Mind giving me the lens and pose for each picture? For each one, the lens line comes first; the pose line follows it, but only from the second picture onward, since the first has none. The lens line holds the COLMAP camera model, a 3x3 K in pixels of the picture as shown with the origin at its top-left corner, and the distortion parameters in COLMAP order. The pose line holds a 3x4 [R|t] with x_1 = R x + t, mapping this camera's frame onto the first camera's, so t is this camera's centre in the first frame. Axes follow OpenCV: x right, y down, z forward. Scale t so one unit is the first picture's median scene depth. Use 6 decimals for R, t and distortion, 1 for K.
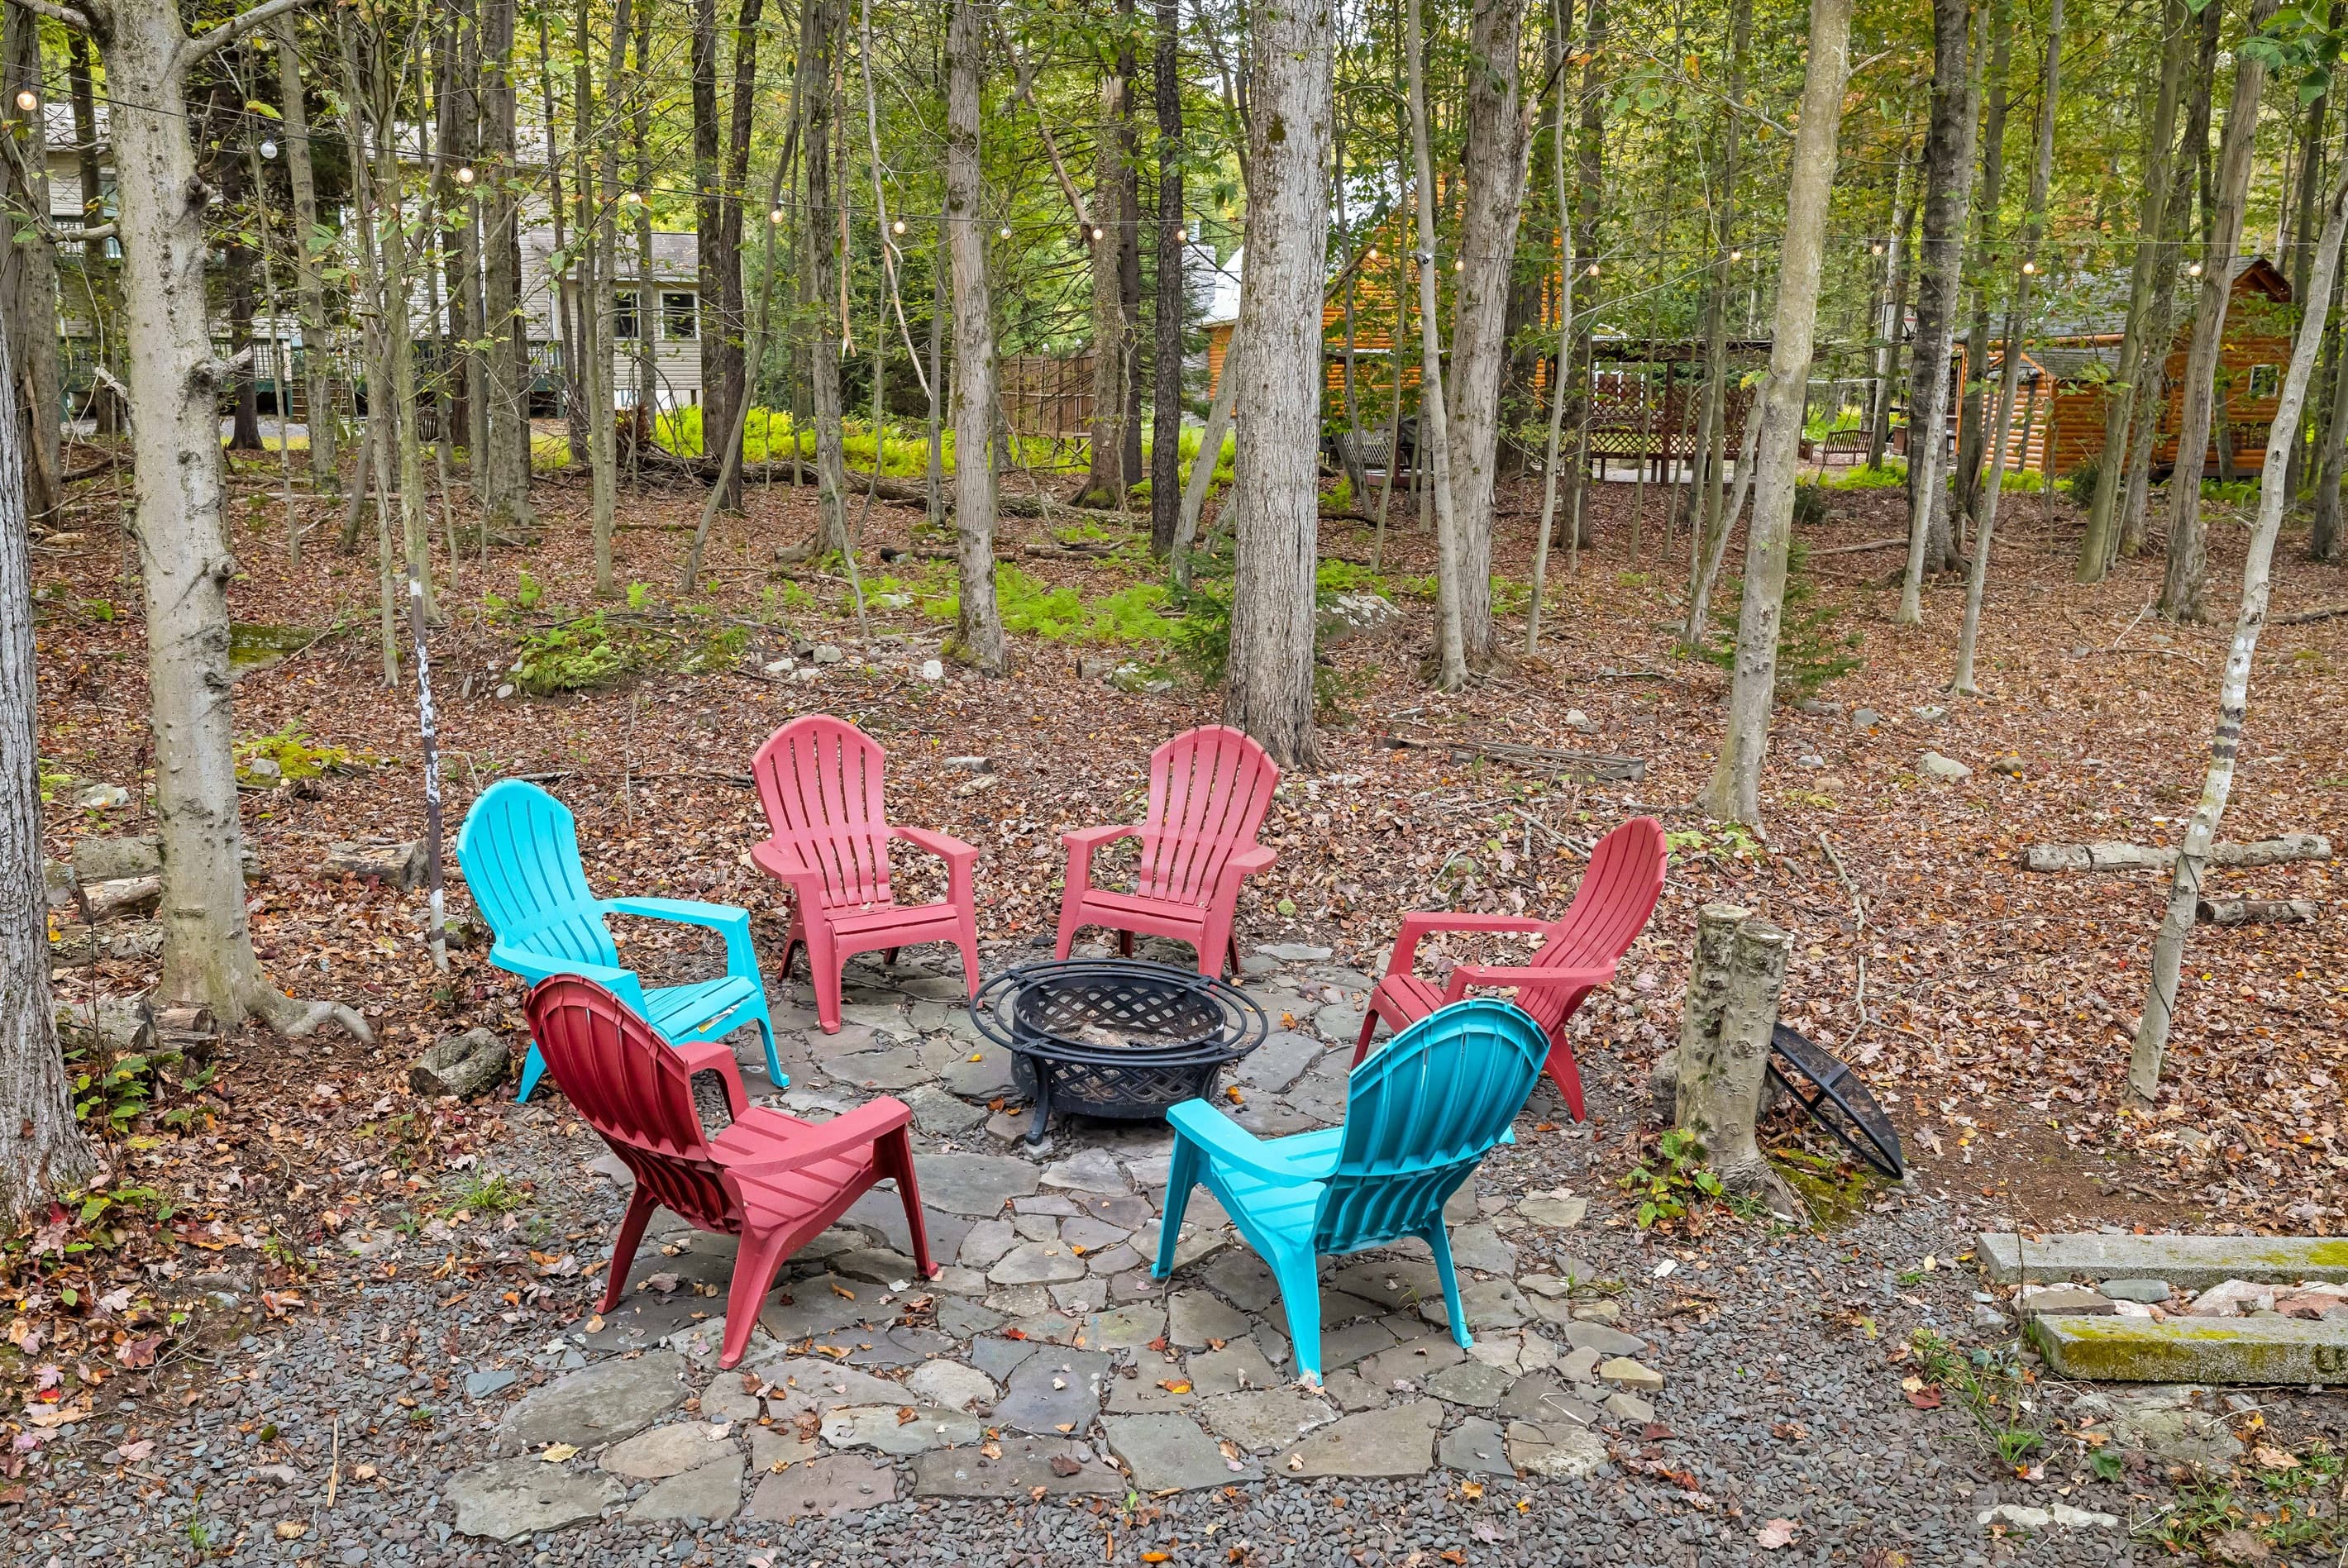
lens RADIAL K [[1927.5, 0, 1172.2], [0, 1927.5, 787.1], [0, 0, 1]] dist [0.006193, 0.002563]
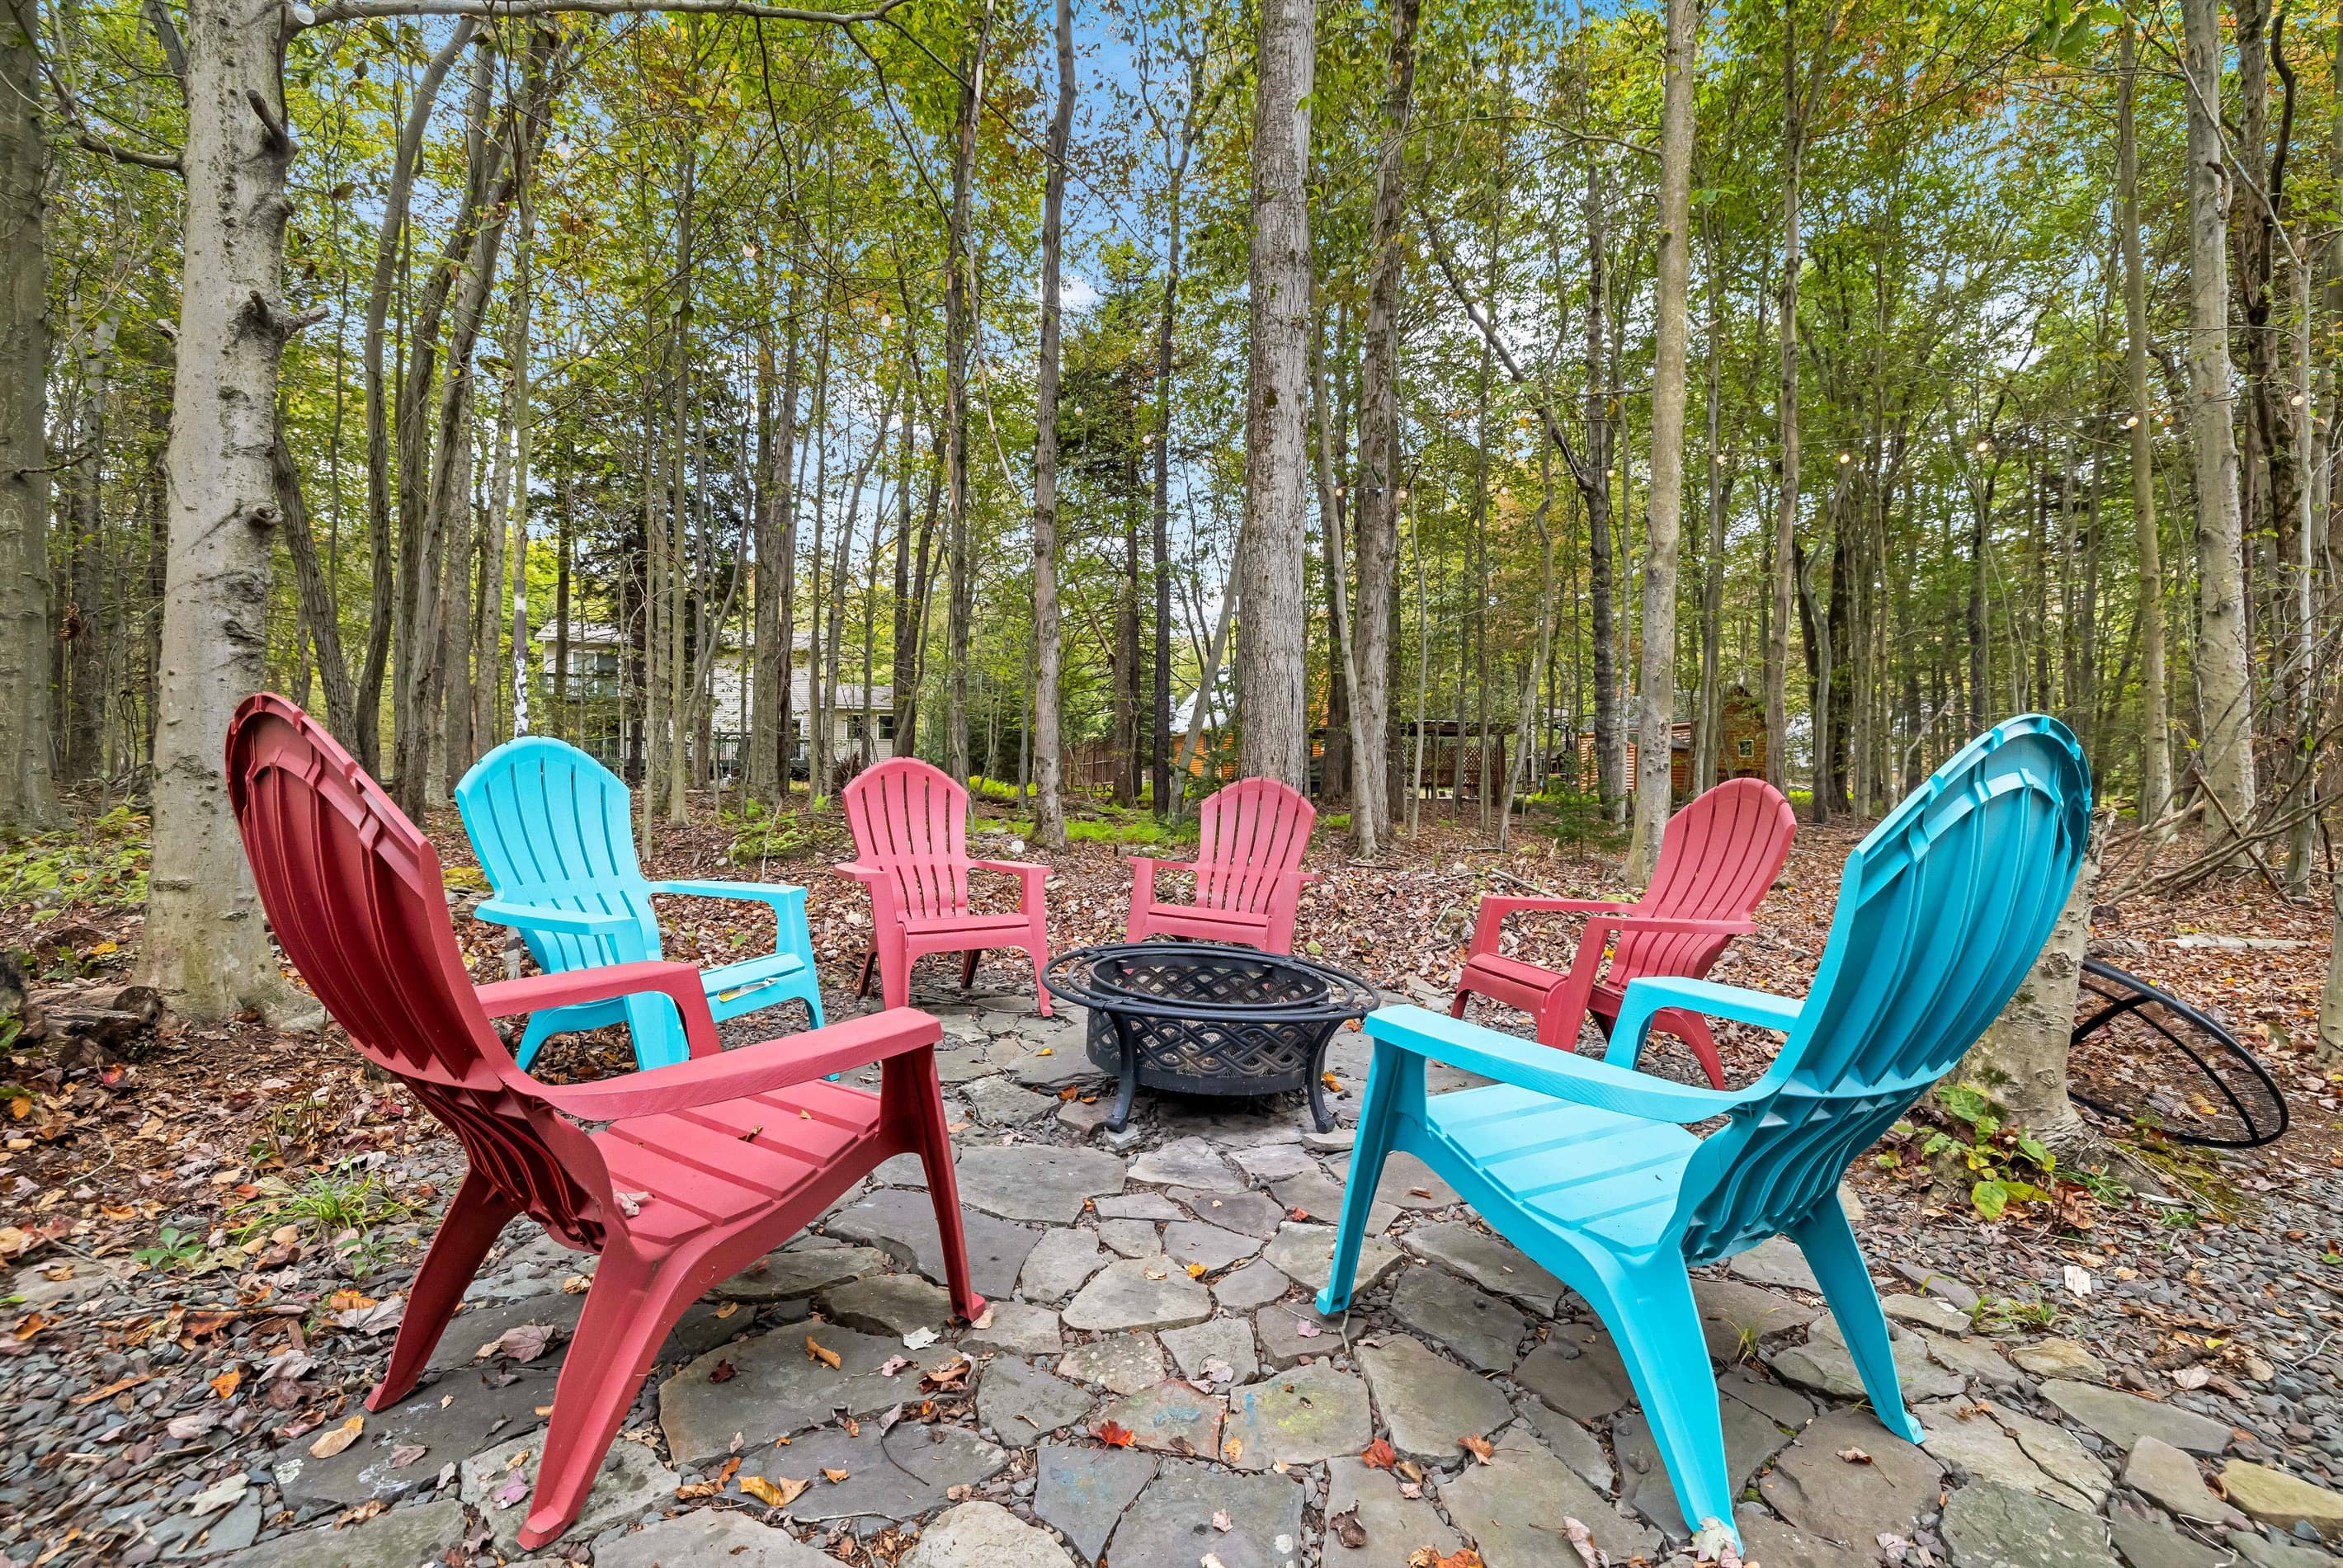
lens RADIAL K [[1005.2, 0, 1178.7], [0, 1005.2, 774.5], [0, 0, 1]] dist [-0.000638, 0.001101]
pose [[0.999508, -0.006691, 0.030647, -0.059108], [0.013277, 0.975394, -0.220069, 0.135553], [-0.028420, 0.220368, 0.975003, 0.565997]]
